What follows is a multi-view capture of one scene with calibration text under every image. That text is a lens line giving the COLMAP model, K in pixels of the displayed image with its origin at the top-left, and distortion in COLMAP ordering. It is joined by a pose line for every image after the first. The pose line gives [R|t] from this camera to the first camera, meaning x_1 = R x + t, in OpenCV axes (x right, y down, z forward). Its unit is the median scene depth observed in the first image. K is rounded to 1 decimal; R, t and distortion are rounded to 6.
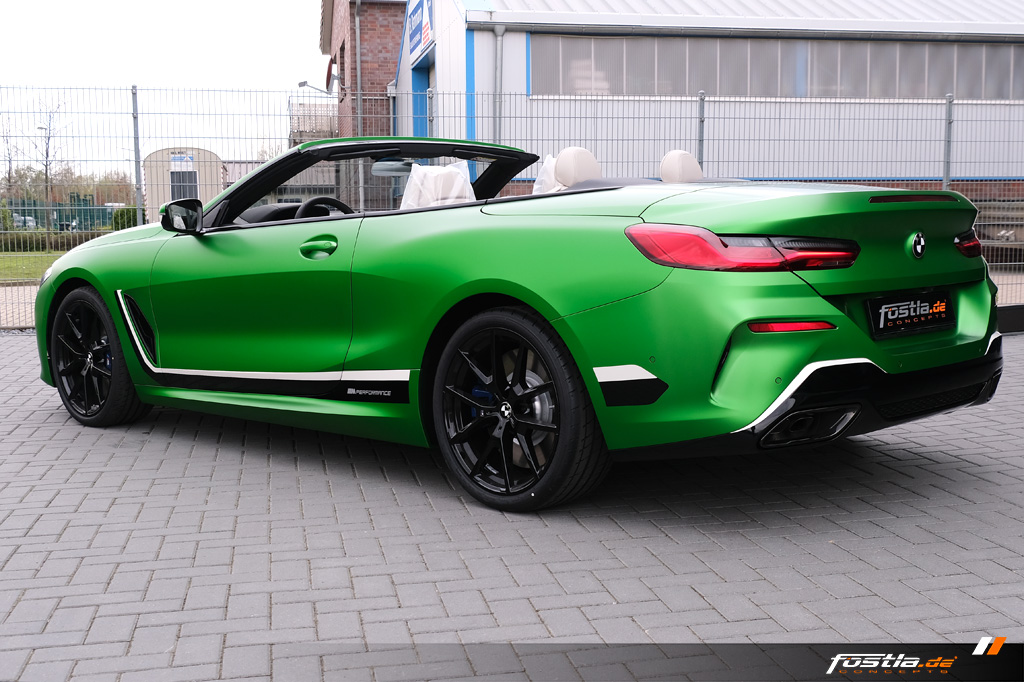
lens RADIAL K [[1313.1, 0, 514.7], [0, 1313.1, 337.9], [0, 0, 1]] dist [0.027565, 0.000000]
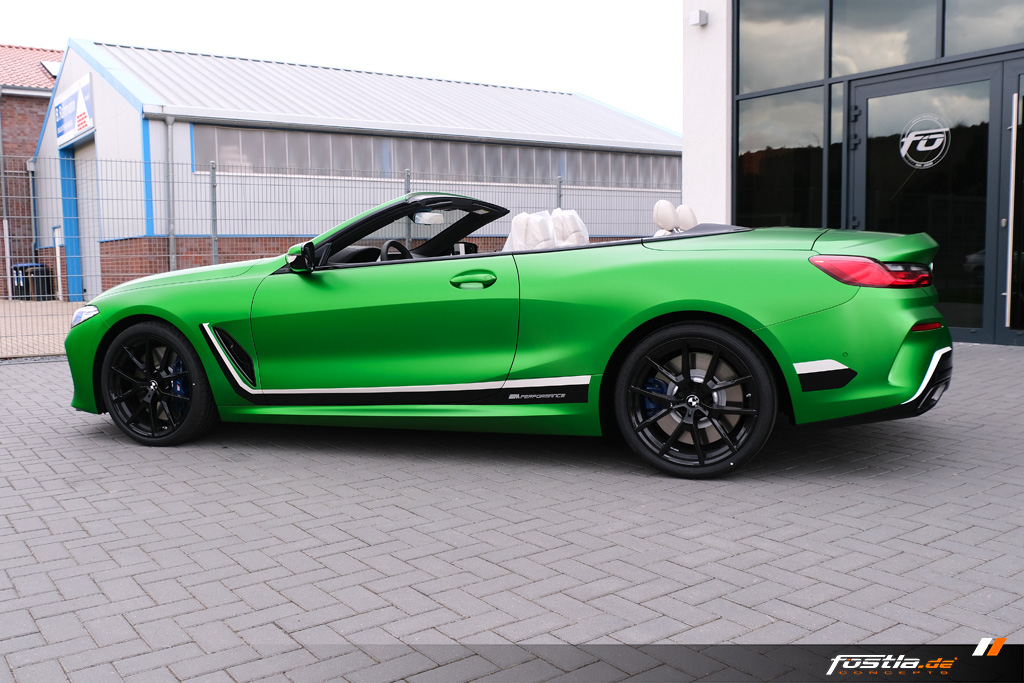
lens RADIAL K [[935.5, 0, 510.2], [0, 935.5, 334.3], [0, 0, 1]] dist [-0.031733, 0.000000]
pose [[0.916829, -0.041476, 0.397120, -0.471510], [0.047864, 0.998835, -0.006184, -0.012149], [-0.396401, 0.024677, 0.917746, 0.197013]]
